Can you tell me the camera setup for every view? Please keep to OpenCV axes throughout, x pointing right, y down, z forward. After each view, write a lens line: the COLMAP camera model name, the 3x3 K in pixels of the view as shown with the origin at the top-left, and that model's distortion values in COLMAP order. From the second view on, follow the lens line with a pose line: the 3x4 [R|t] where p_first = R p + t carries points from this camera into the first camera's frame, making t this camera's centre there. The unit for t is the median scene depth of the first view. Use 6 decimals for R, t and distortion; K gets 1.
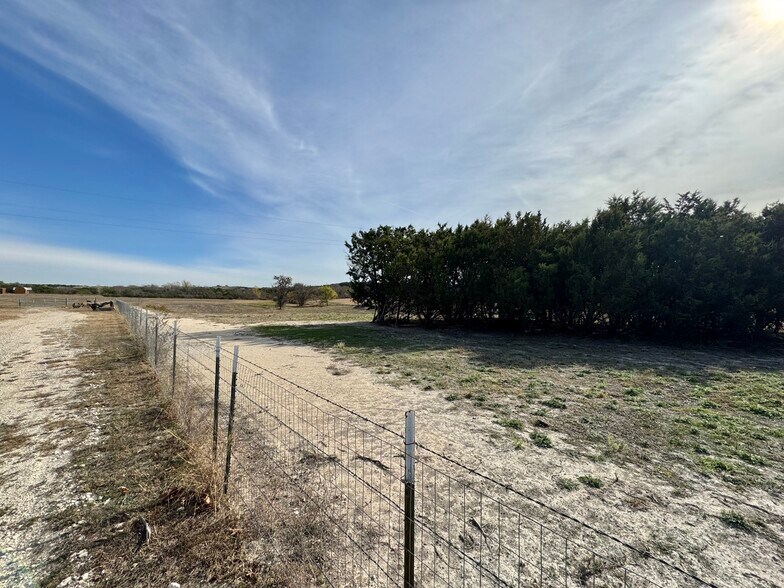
lens RADIAL K [[317.0, 0, 388.3], [0, 317.0, 300.2], [0, 0, 1]] dist [0.000907, 0.000463]
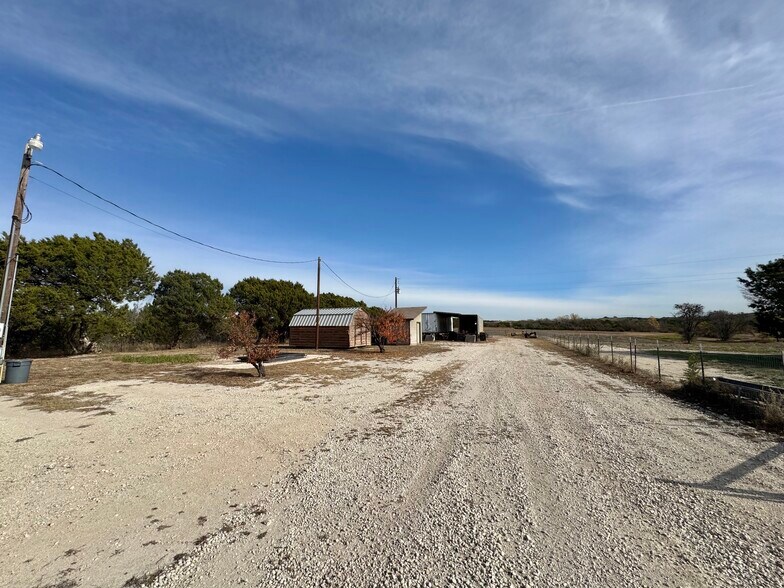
lens RADIAL K [[308.1, 0, 399.7], [0, 308.1, 295.2], [0, 0, 1]] dist [-0.002397, 0.000677]
pose [[0.471338, -0.095825, -0.876731, -0.108196], [-0.009174, 0.993493, -0.113519, -0.004450], [0.881905, 0.061549, 0.467392, 0.239949]]
